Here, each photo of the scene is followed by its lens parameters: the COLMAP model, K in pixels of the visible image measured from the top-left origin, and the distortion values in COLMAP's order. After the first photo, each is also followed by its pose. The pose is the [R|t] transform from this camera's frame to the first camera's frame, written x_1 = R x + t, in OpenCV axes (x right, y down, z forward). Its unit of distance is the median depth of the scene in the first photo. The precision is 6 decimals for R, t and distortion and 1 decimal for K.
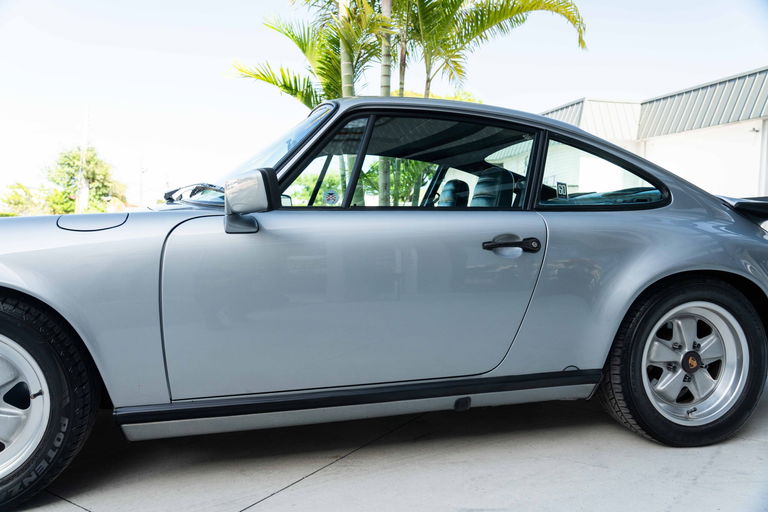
lens RADIAL K [[554.5, 0, 395.9], [0, 554.5, 255.4], [0, 0, 1]] dist [0.000040, 0.001079]
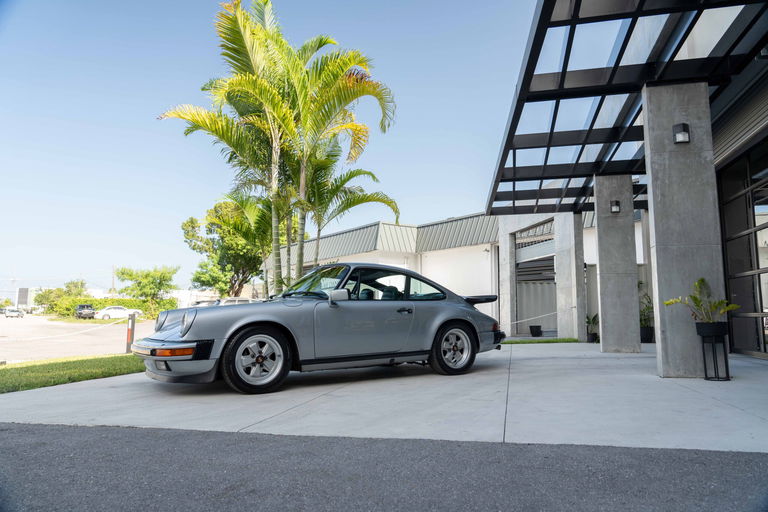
lens RADIAL K [[520.5, 0, 384.0], [0, 520.5, 256.0], [0, 0, 1]] dist [-0.003618, -0.001879]
pose [[0.936958, 0.028677, 0.348264, -0.895314], [0.031719, 0.985533, -0.166488, 0.154012], [-0.348000, 0.167039, 0.922493, -1.684117]]
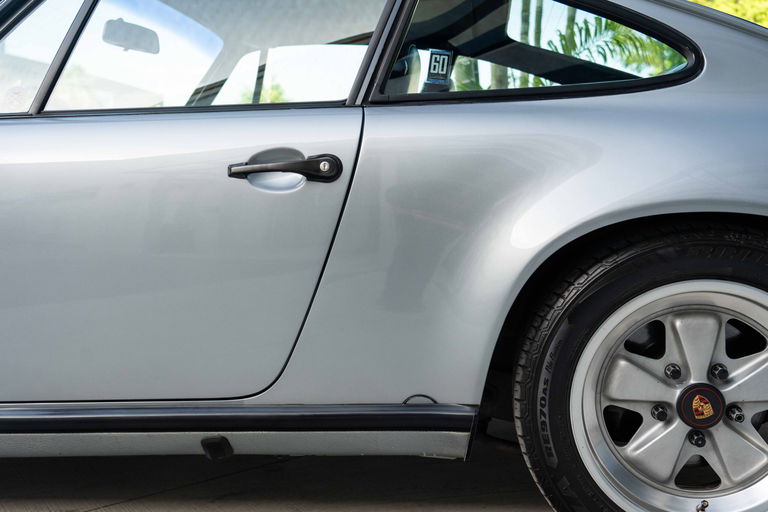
lens RADIAL K [[775.2, 0, 384.0], [0, 775.2, 256.0], [0, 0, 1]] dist [0.023404, 0.008781]
pose [[0.938180, 0.008928, -0.346032, 0.506645], [0.008136, 0.998822, 0.047831, 0.028446], [0.346051, -0.047690, 0.937003, 0.280789]]
